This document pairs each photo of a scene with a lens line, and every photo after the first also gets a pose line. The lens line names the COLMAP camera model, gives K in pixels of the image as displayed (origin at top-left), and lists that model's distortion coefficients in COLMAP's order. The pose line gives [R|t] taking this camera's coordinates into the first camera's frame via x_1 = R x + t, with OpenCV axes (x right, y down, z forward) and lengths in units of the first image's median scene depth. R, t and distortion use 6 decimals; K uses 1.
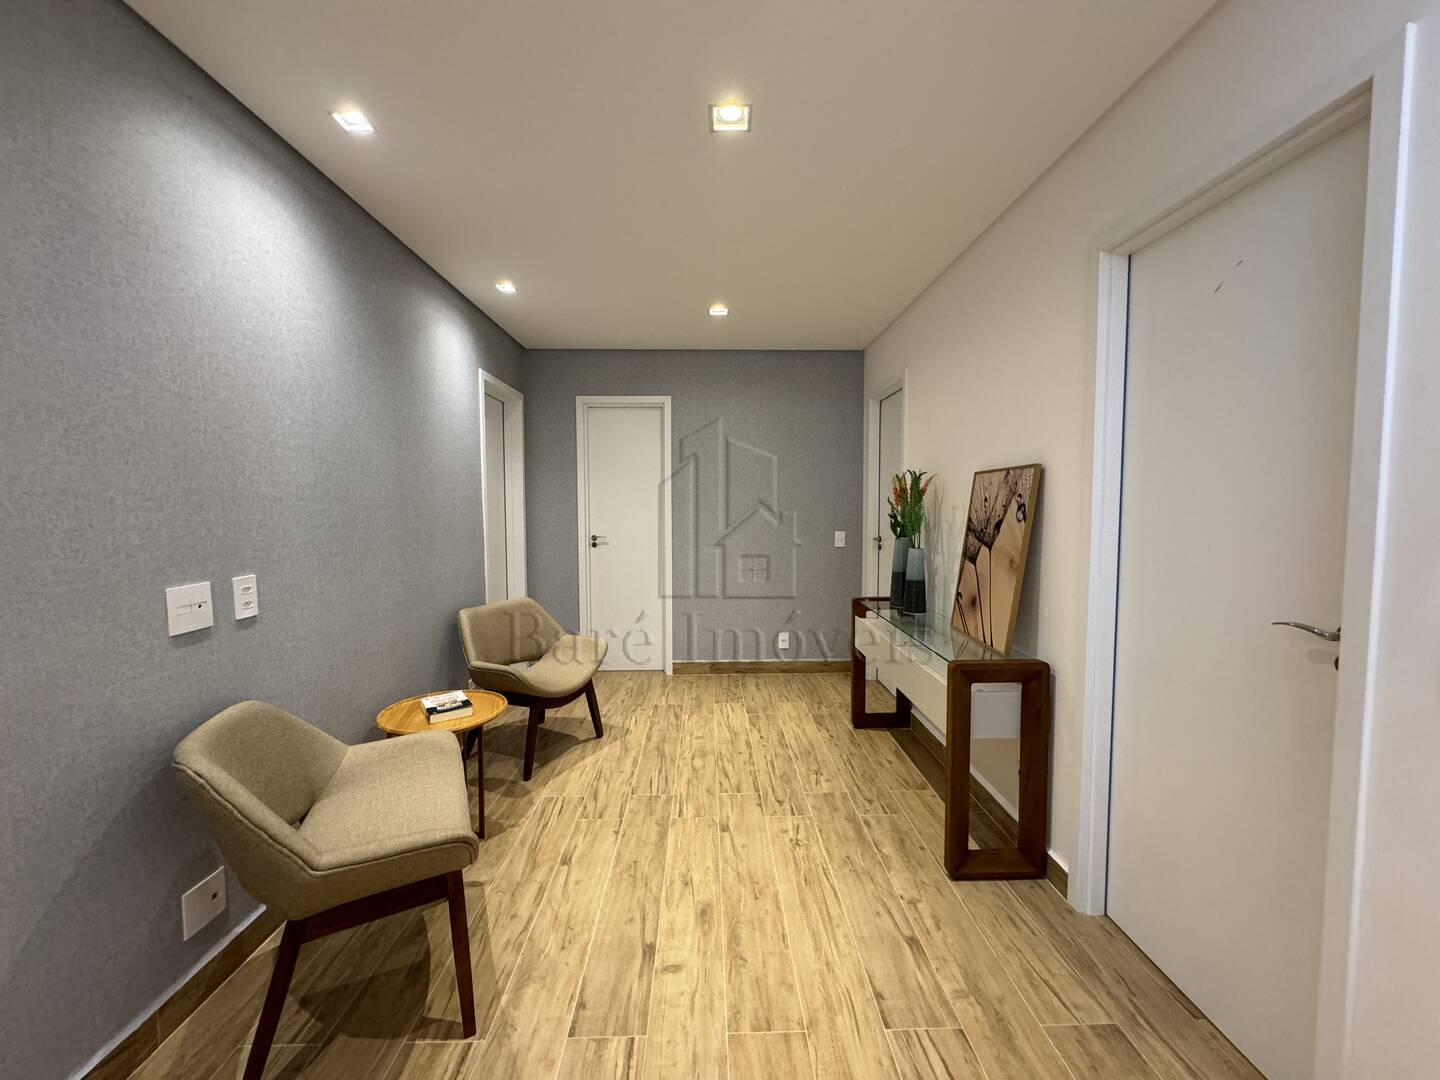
lens RADIAL K [[572.8, 0, 719.0], [0, 572.8, 538.8], [0, 0, 1]] dist [-0.002105, -0.000505]
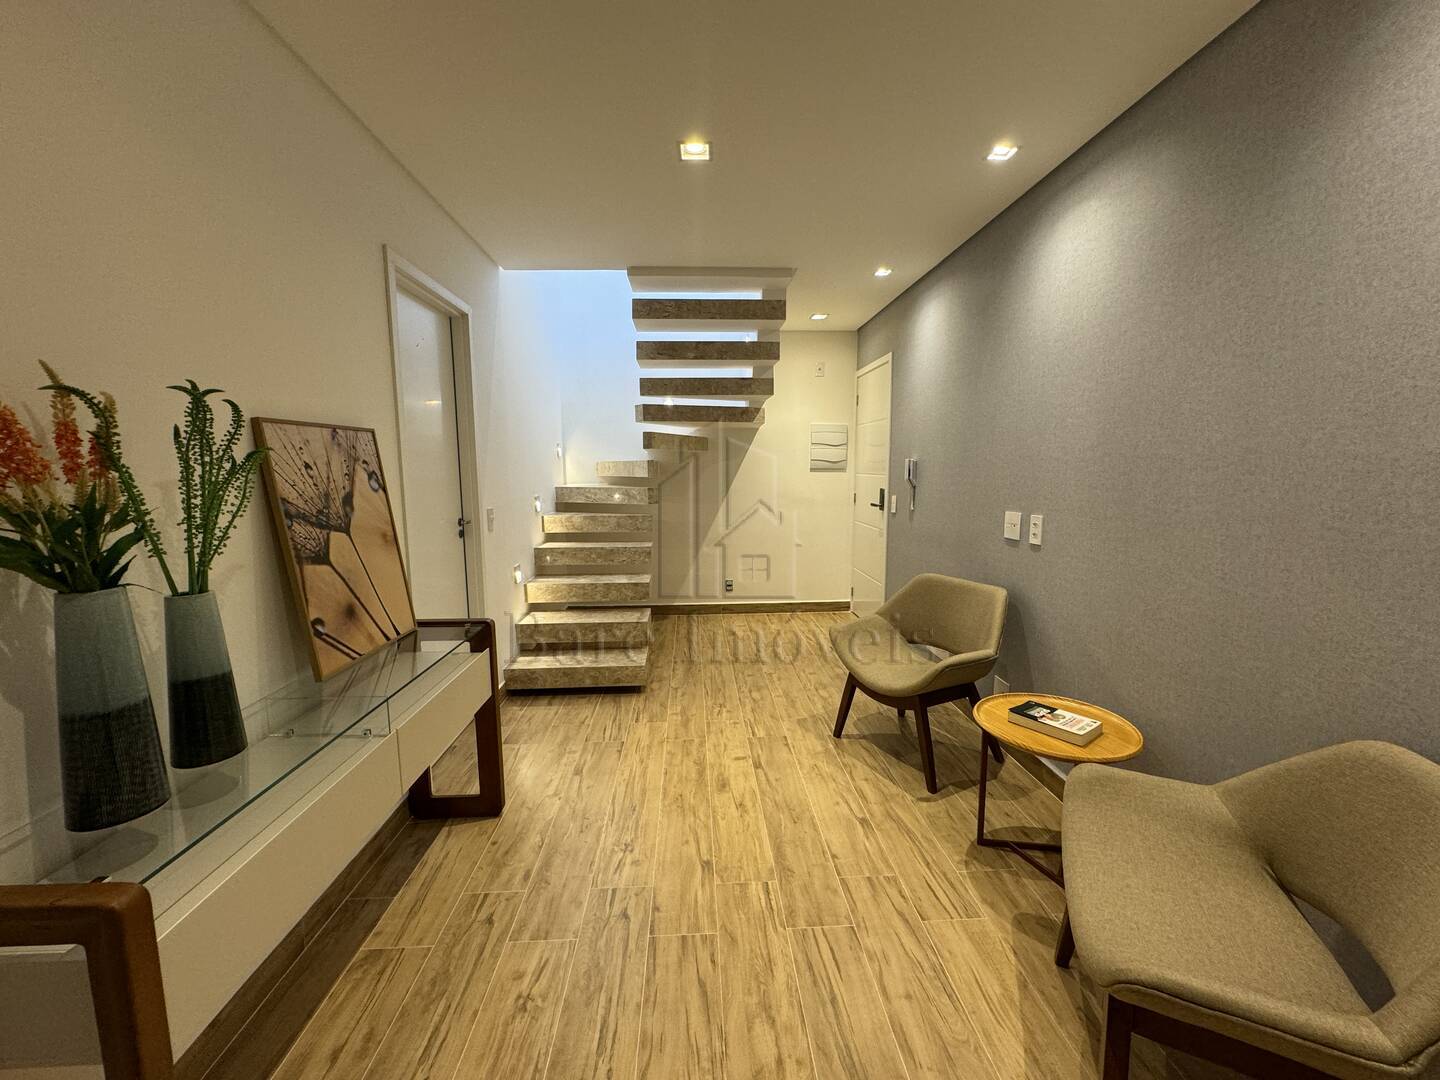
lens RADIAL K [[572.8, 0, 717.3], [0, 572.8, 534.5], [0, 0, 1]] dist [-0.002105, -0.000505]
pose [[-0.999682, 0.011564, -0.022423, 0.008547], [0.007376, 0.983899, 0.178571, -0.115034], [0.024127, 0.178349, -0.983671, 1.830385]]
